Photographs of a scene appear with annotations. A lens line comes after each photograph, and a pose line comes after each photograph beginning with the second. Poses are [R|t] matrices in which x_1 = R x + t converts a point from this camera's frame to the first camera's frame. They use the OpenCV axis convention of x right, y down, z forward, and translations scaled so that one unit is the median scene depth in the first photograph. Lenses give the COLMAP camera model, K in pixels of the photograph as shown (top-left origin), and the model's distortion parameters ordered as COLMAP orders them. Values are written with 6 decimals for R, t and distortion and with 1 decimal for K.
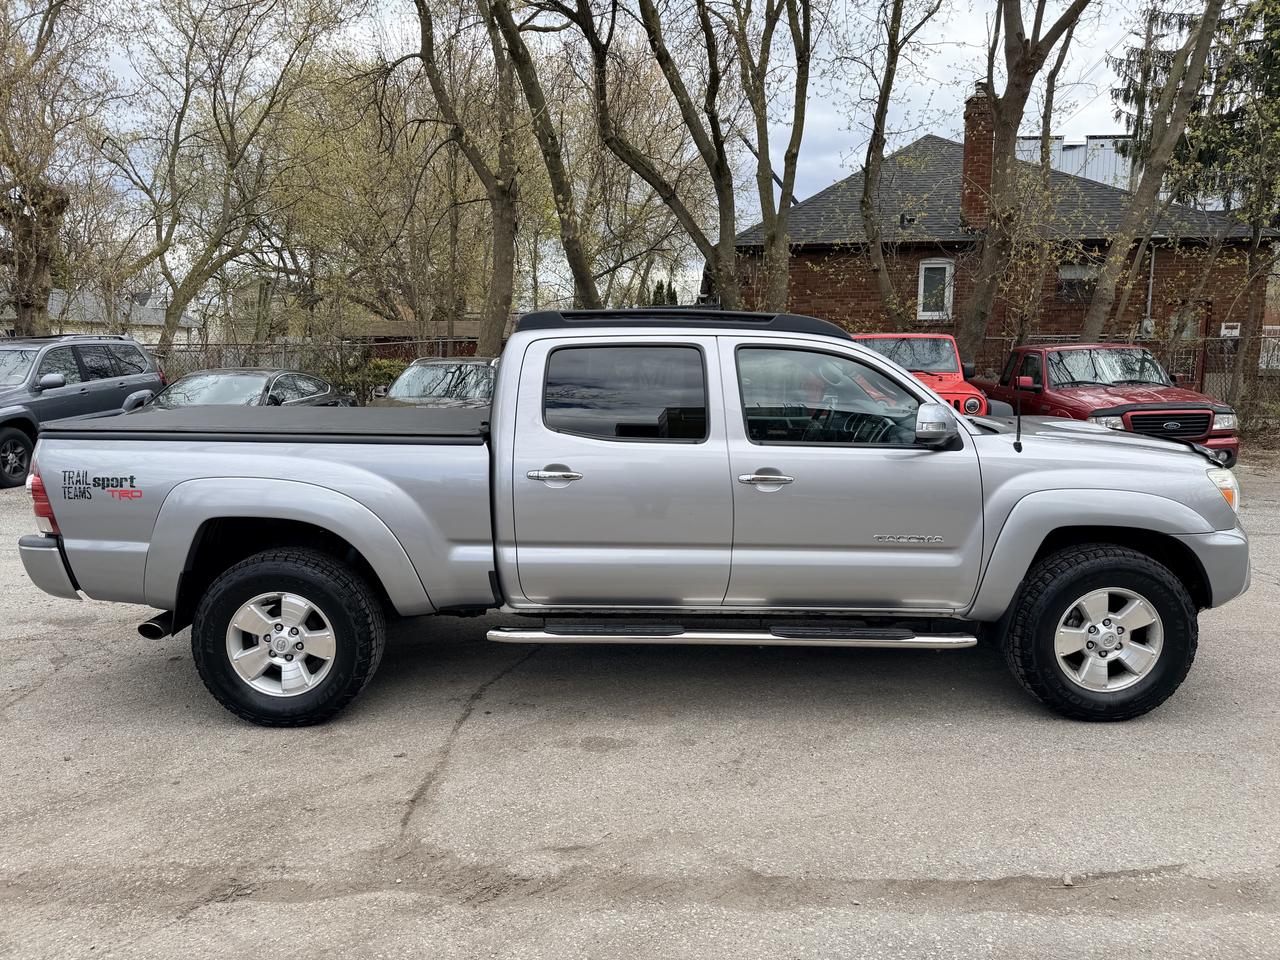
lens RADIAL K [[905.0, 0, 640.0], [0, 905.0, 480.0], [0, 0, 1]] dist [0.009222, 0.002325]
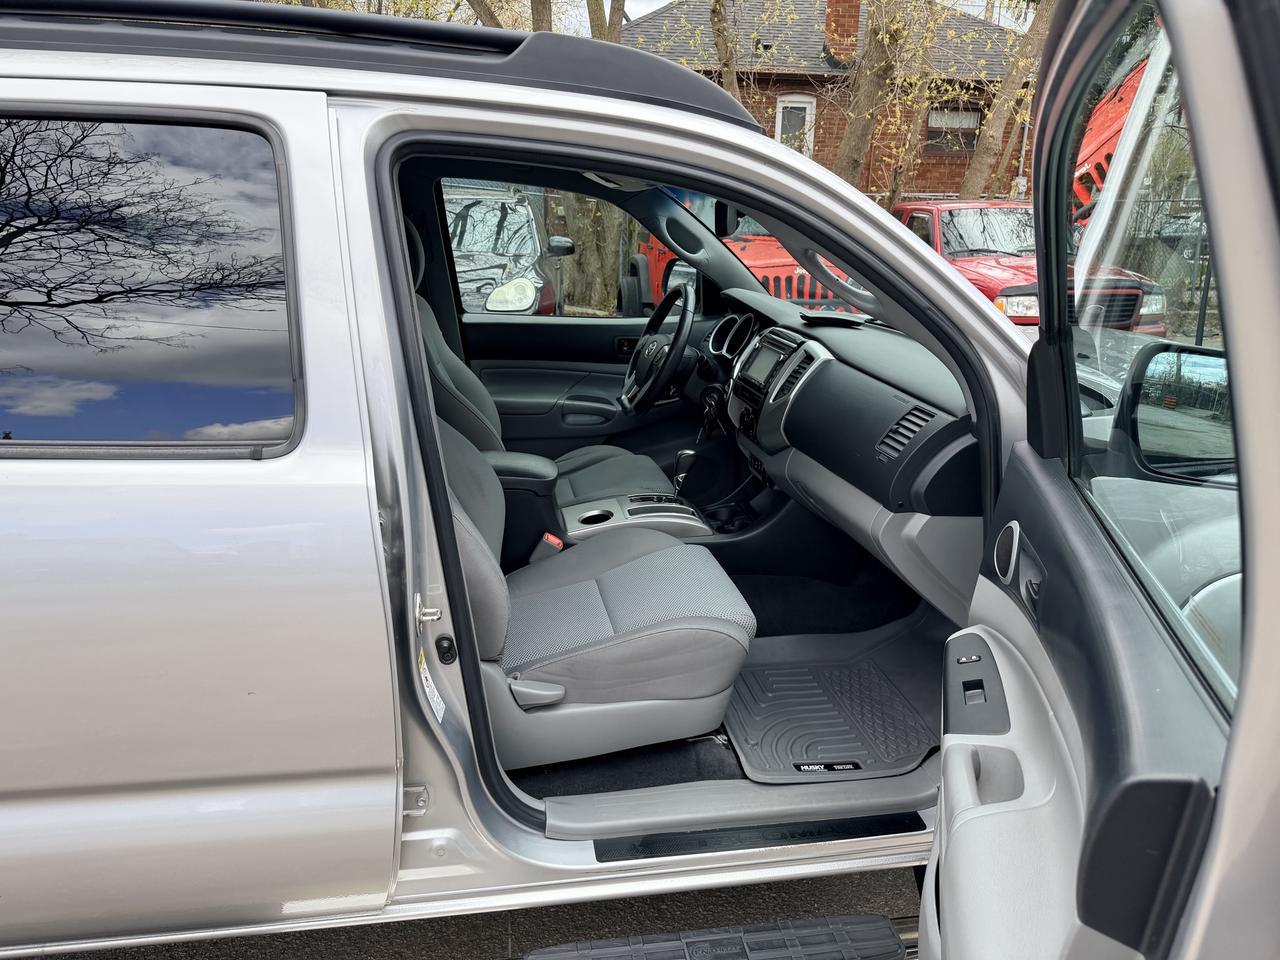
lens RADIAL K [[905.0, 0, 640.0], [0, 905.0, 480.0], [0, 0, 1]] dist [0.009222, 0.002325]
pose [[0.984975, -0.027402, 0.170508, 0.035683], [0.001451, 0.988610, 0.150492, -0.021027], [-0.172690, -0.147984, 0.973796, 0.179159]]
